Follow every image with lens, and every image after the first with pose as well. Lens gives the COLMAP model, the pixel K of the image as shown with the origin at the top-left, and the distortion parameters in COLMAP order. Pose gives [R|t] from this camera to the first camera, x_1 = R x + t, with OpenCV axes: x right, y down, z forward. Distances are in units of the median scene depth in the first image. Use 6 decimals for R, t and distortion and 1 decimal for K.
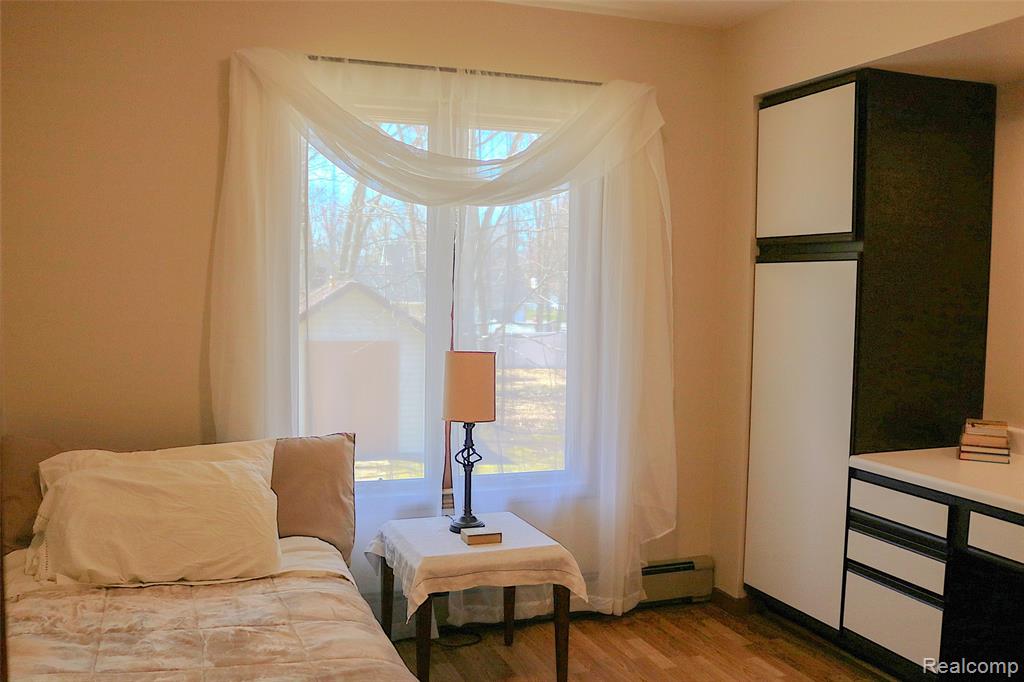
lens RADIAL K [[883.7, 0, 504.9], [0, 883.7, 348.3], [0, 0, 1]] dist [-0.168730, 0.193597]
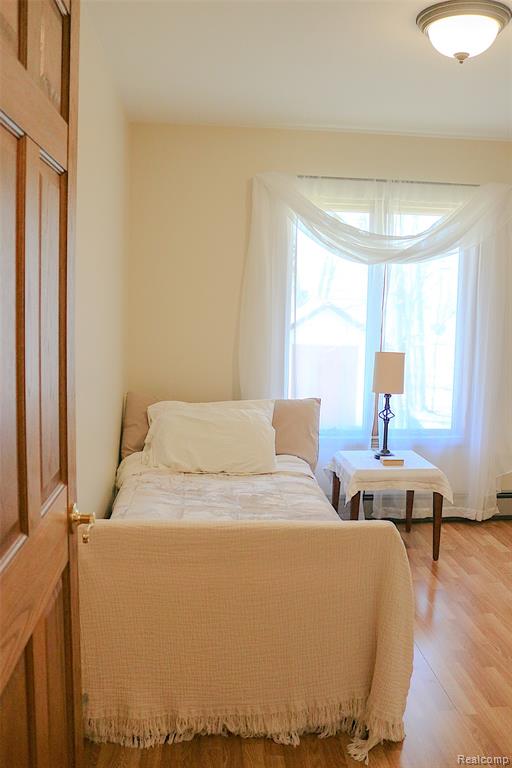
lens RADIAL K [[654.4, 0, 266.3], [0, 654.4, 382.6], [0, 0, 1]] dist [-0.112279, 0.006724]
pose [[0.965346, 0.036597, -0.258394, 0.051086], [-0.025064, 0.998543, 0.047789, 0.007407], [0.259767, -0.039657, 0.964857, -0.236869]]
